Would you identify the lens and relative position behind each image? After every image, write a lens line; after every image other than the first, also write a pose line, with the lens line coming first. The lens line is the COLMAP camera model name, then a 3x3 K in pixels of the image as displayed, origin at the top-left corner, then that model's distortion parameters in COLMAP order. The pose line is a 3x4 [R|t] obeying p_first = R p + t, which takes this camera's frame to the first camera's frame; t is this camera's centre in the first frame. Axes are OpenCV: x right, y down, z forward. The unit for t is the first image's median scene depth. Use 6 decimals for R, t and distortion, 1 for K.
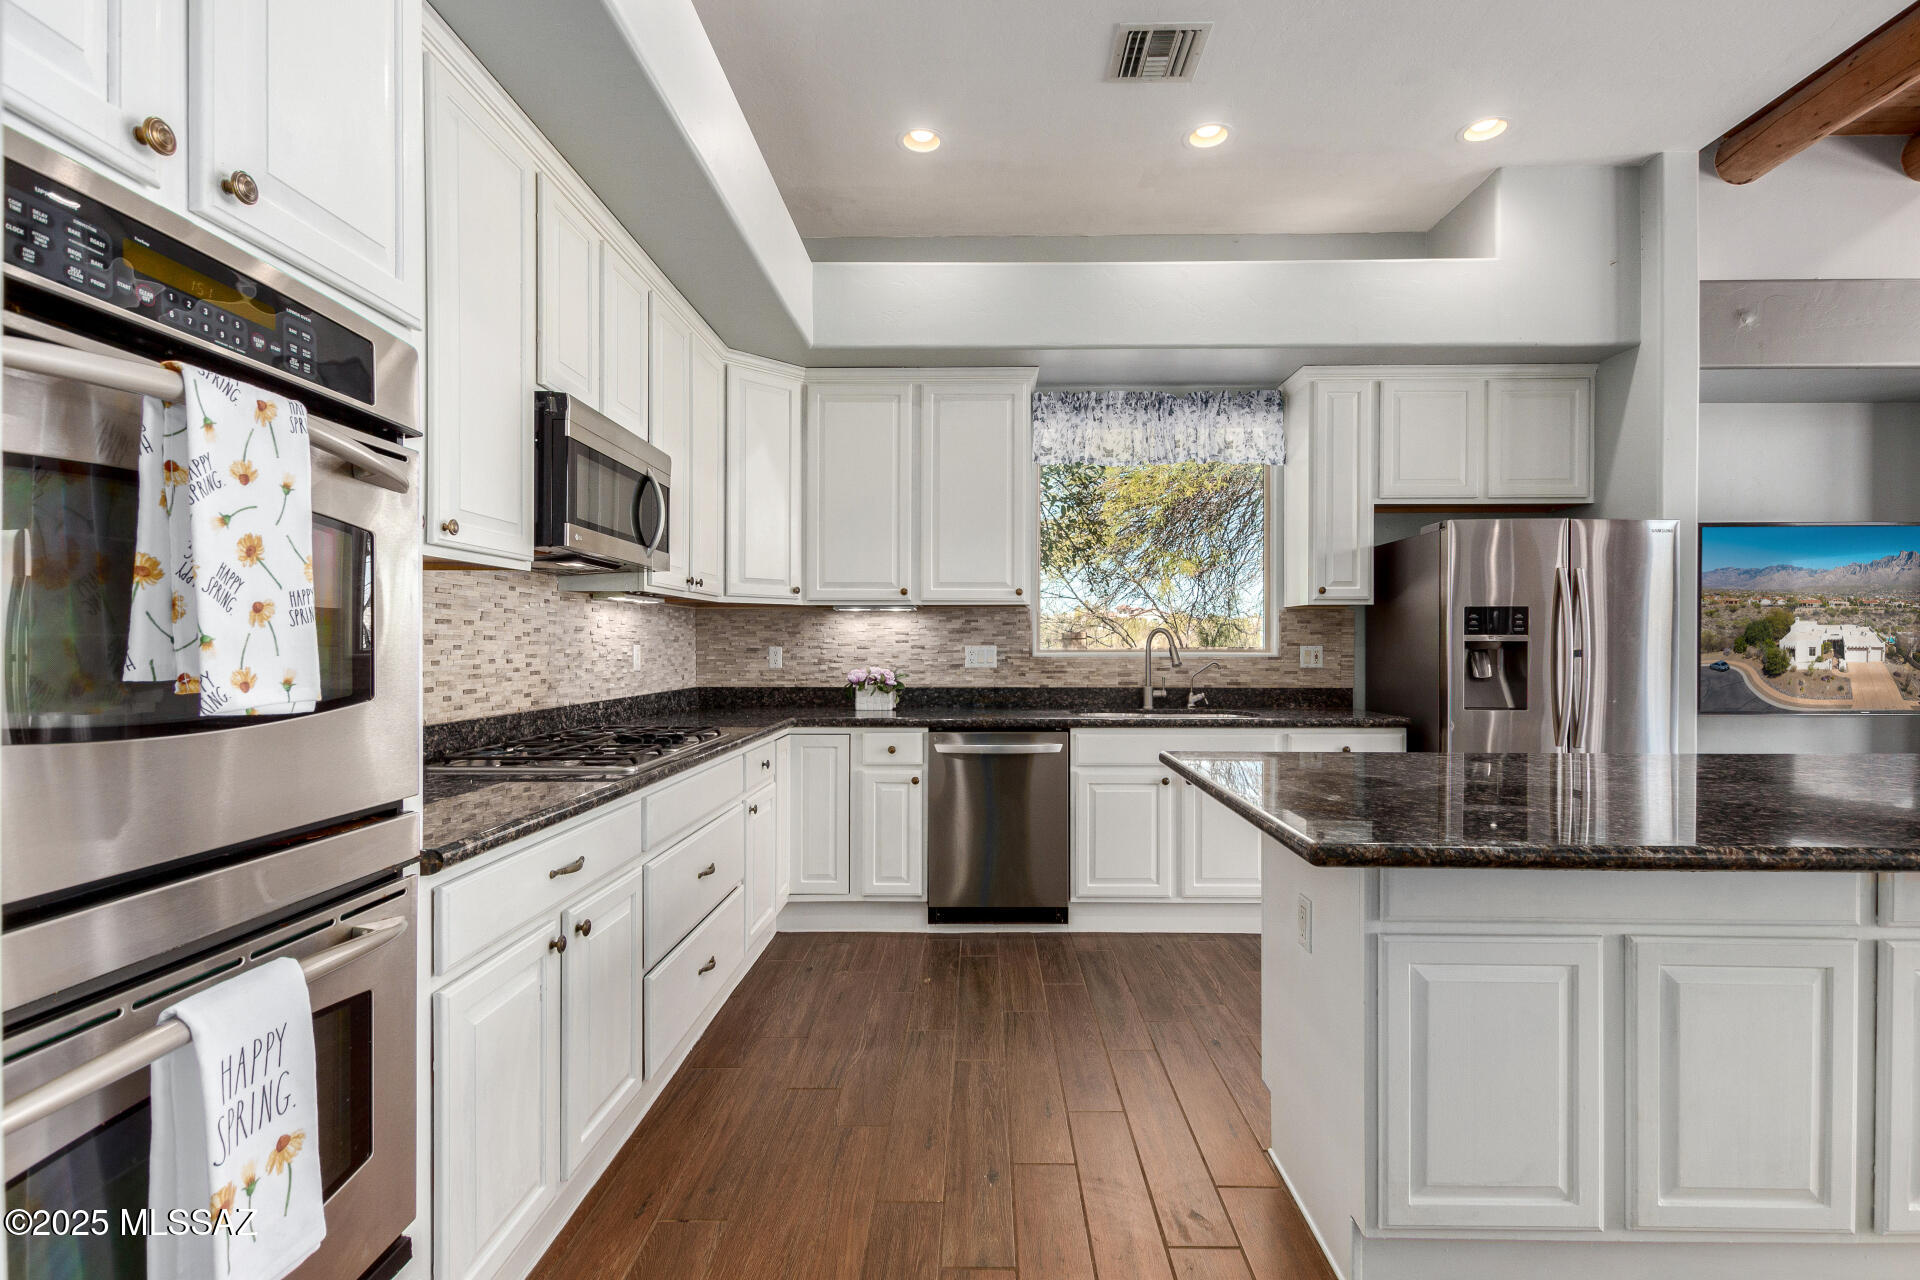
lens RADIAL K [[895.8, 0, 981.0], [0, 895.8, 649.9], [0, 0, 1]] dist [0.000427, -0.000028]
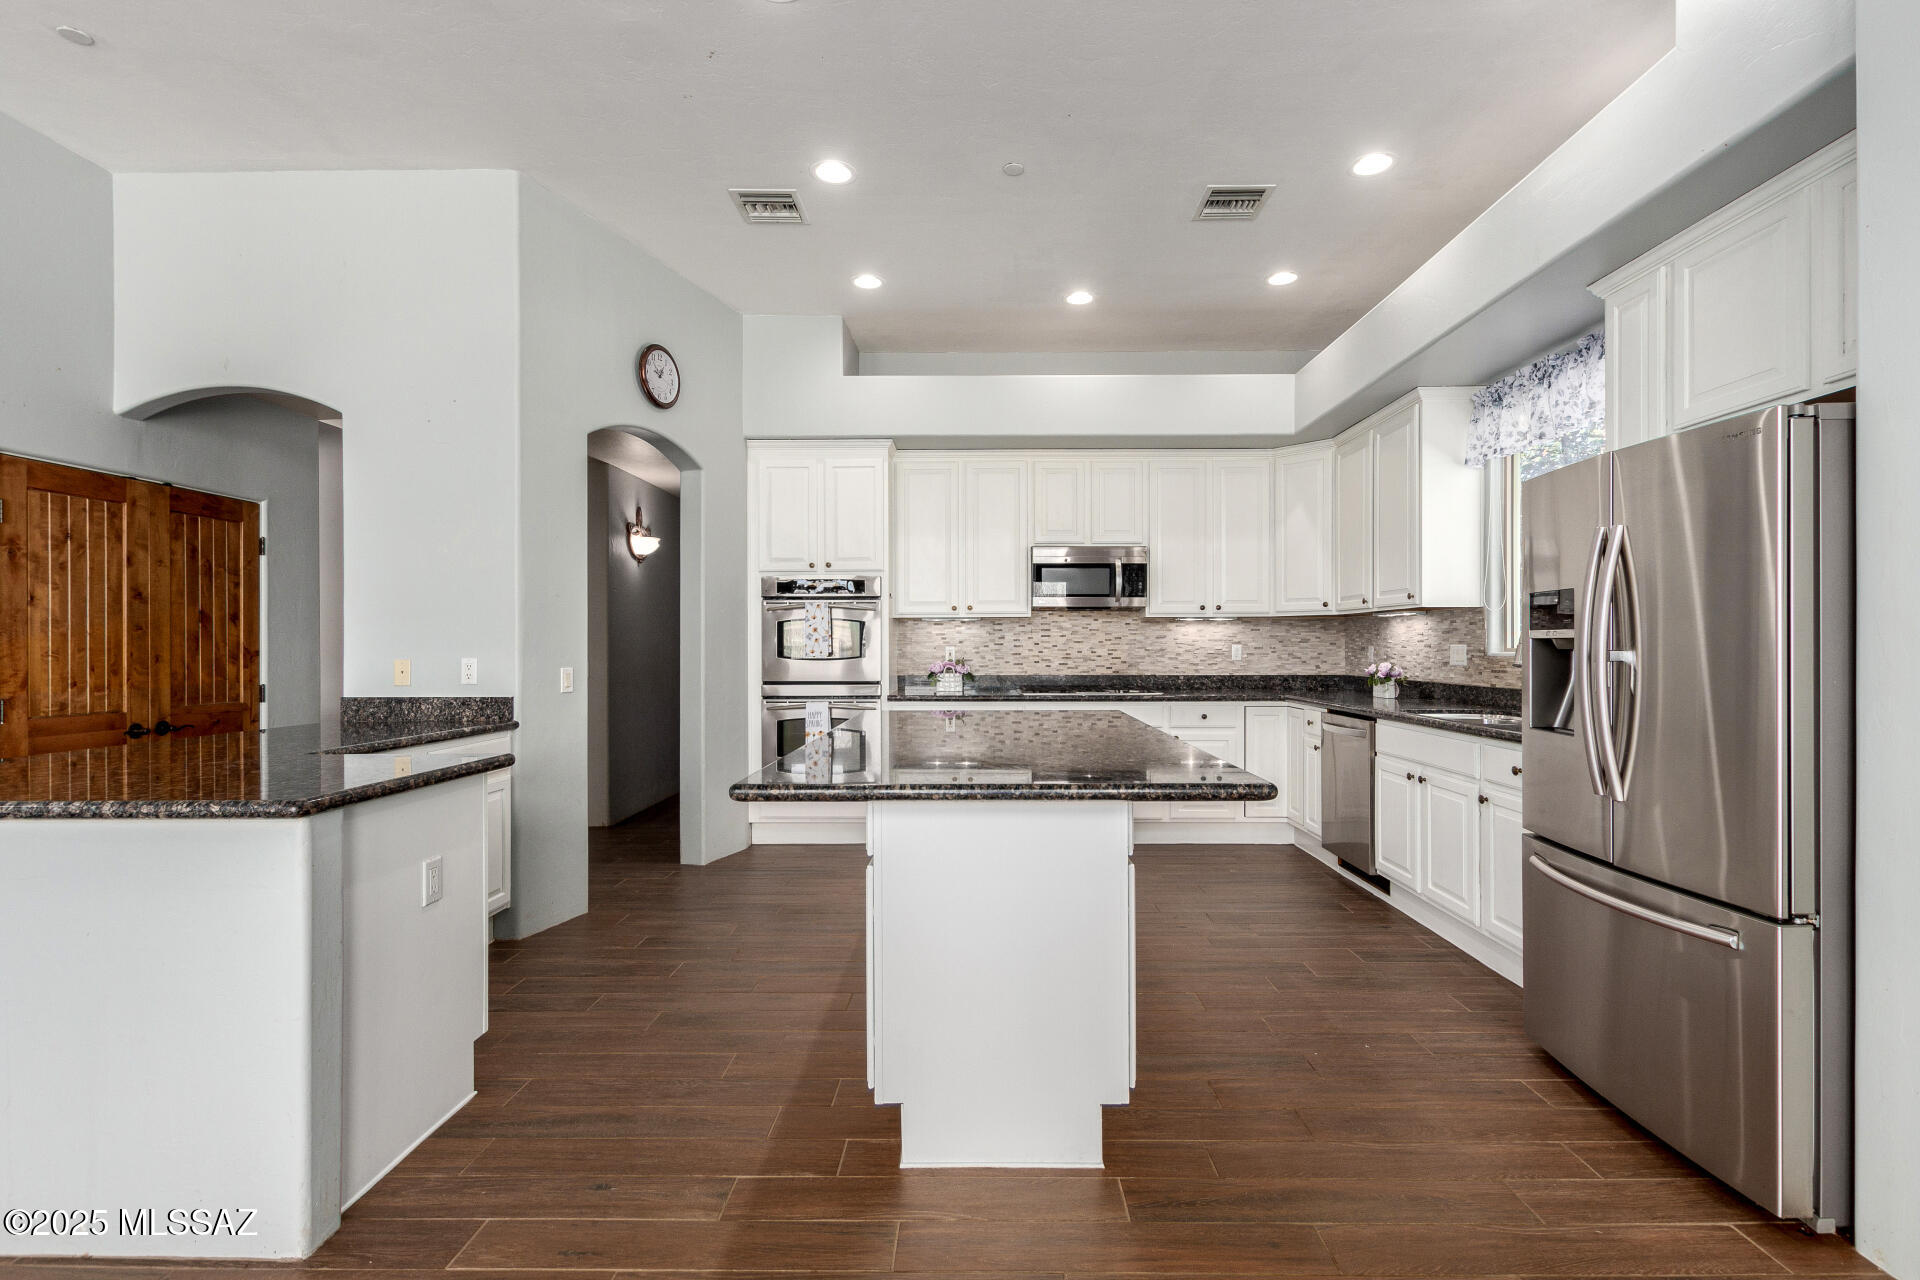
lens RADIAL K [[874.7, 0, 972.8], [0, 874.7, 645.3], [0, 0, 1]] dist [0.005516, 0.000159]
pose [[-0.004876, -0.000271, -0.999988, 1.168420], [-0.003079, 0.999995, -0.000256, -0.002278], [0.999983, 0.003078, -0.004877, 0.480726]]
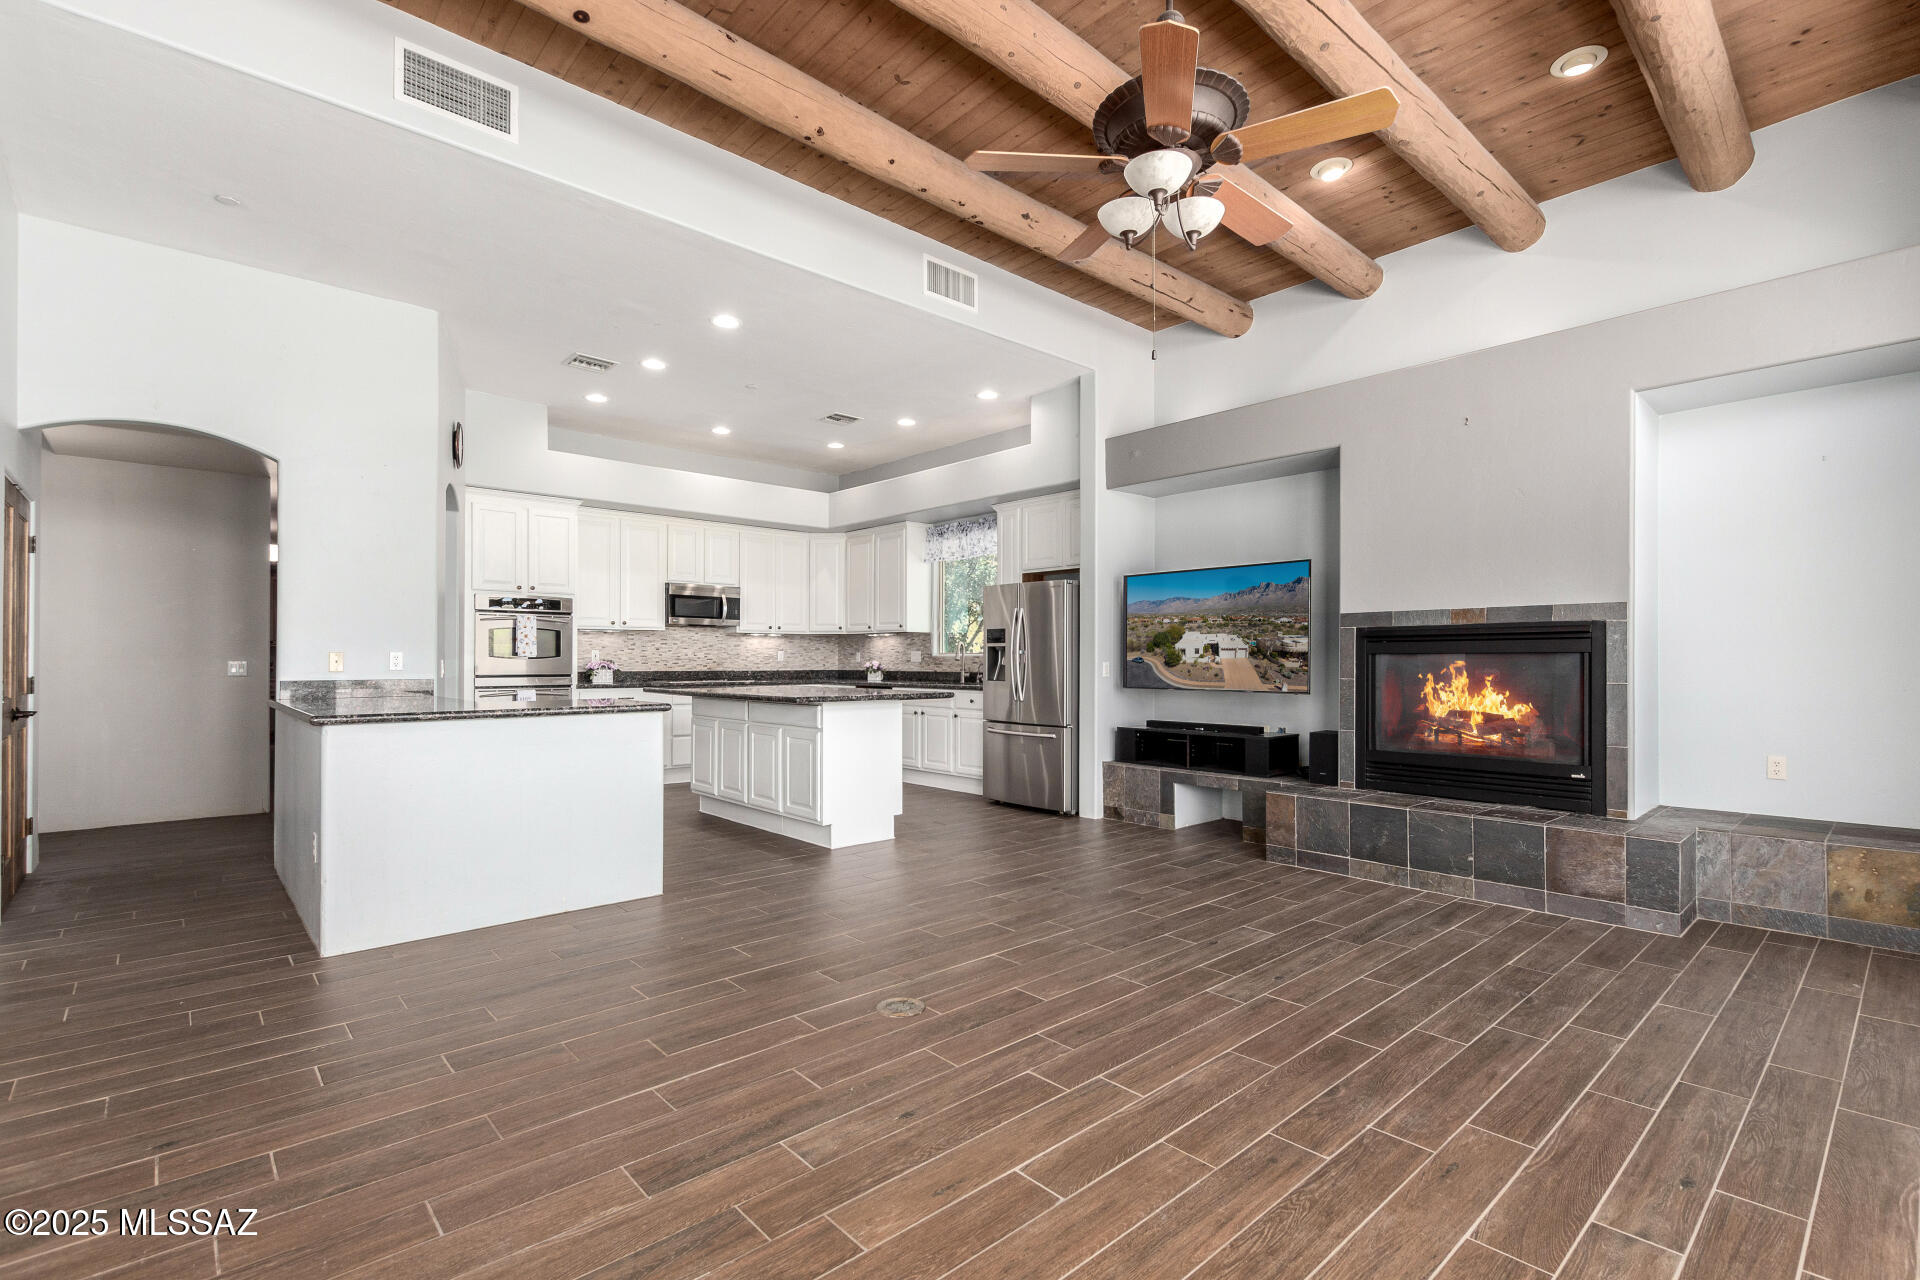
lens RADIAL K [[877.3, 0, 974.3], [0, 877.3, 656.6], [0, 0, 1]] dist [0.004546, -0.000077]
pose [[0.681338, -0.001673, -0.731967, 1.781114], [-0.005811, 0.999954, -0.007695, 0.025305], [0.731946, 0.009496, 0.681296, -0.329116]]
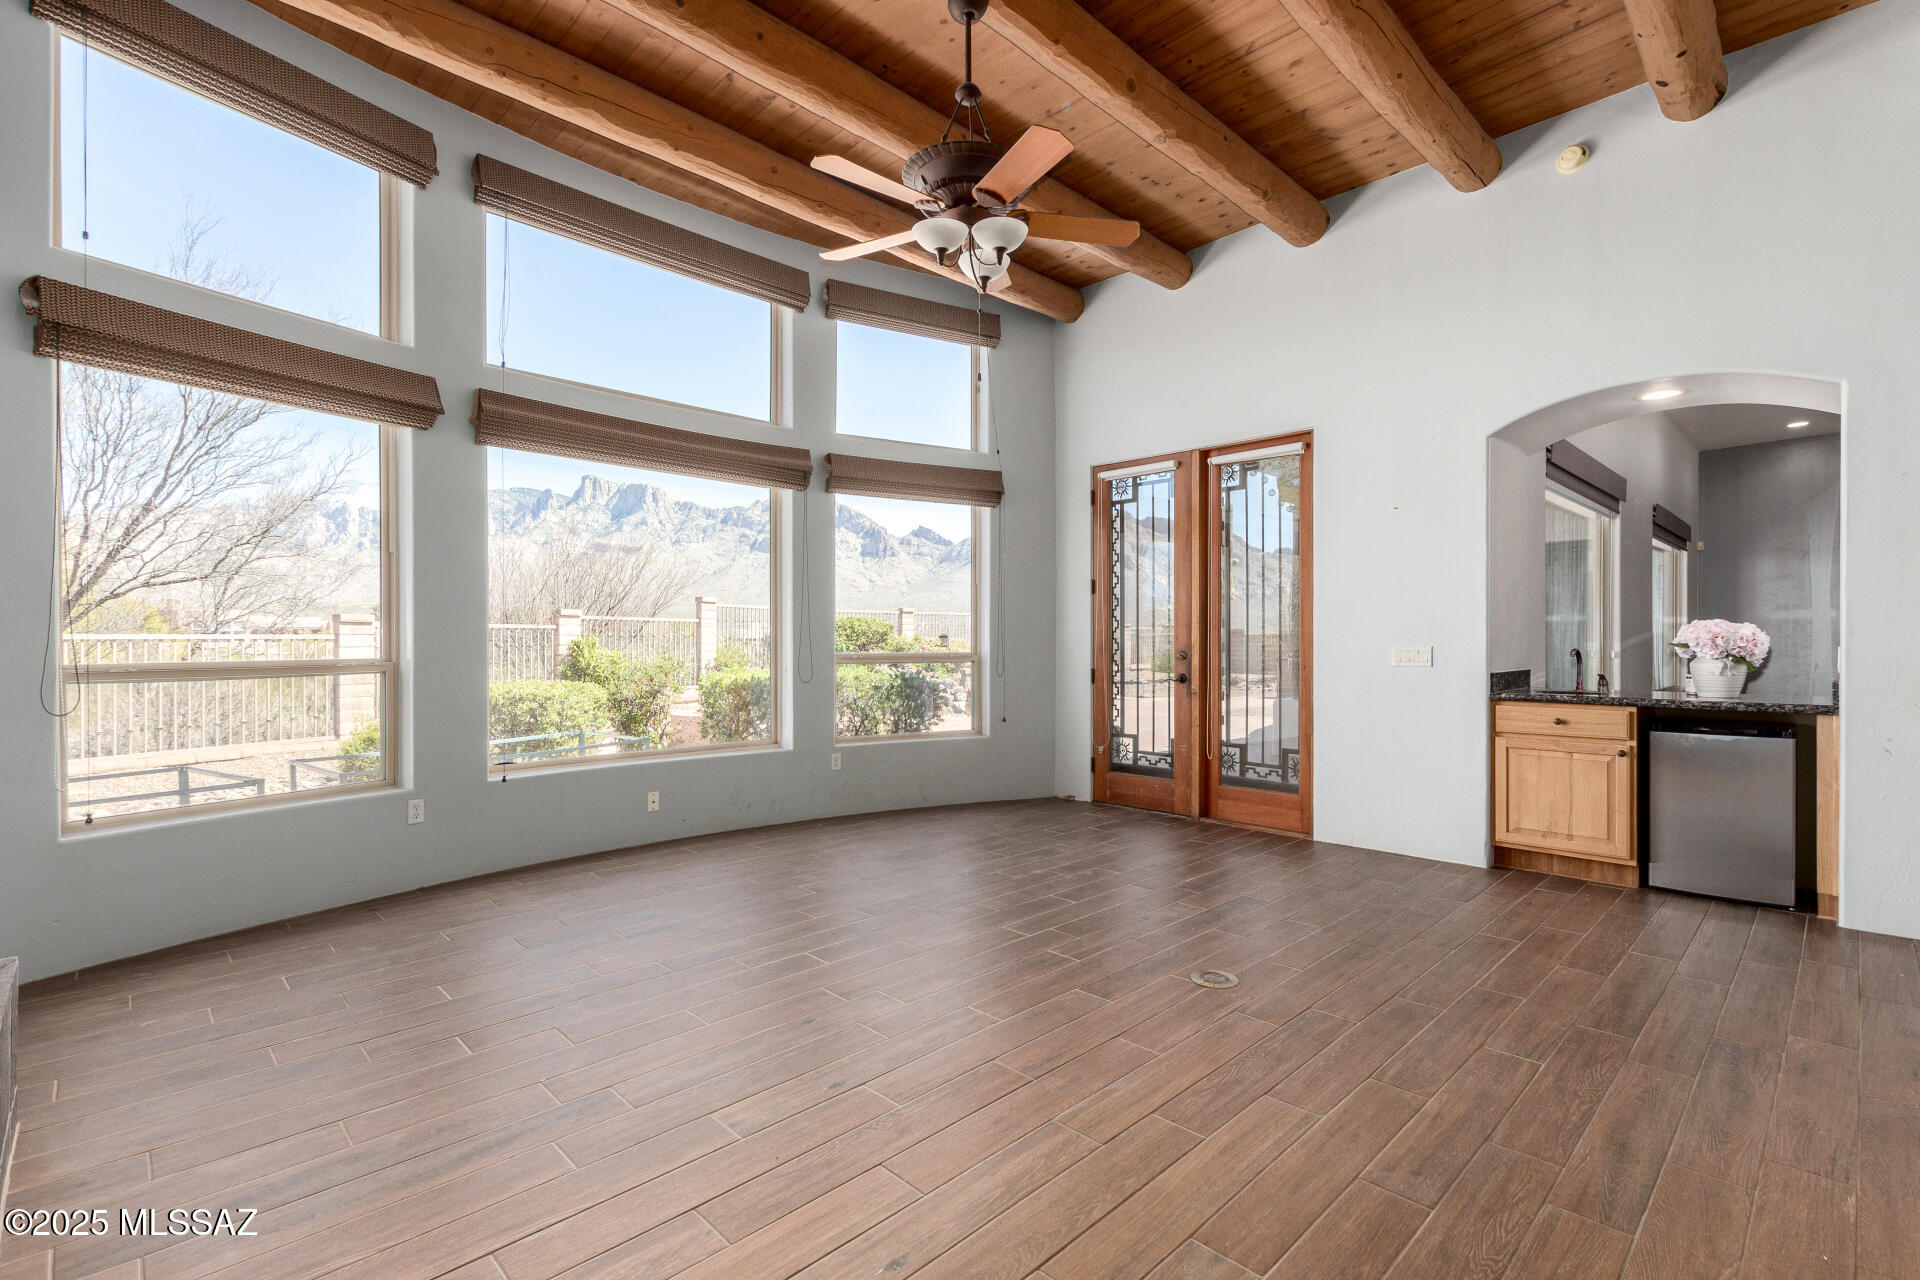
lens RADIAL K [[878.3, 0, 974.5], [0, 878.3, 643.5], [0, 0, 1]] dist [0.005560, 0.000298]
pose [[-0.712837, -0.003832, 0.701320, 0.812447], [0.003153, 0.999957, 0.008668, 0.013874], [-0.701323, 0.008390, -0.712794, 0.823633]]
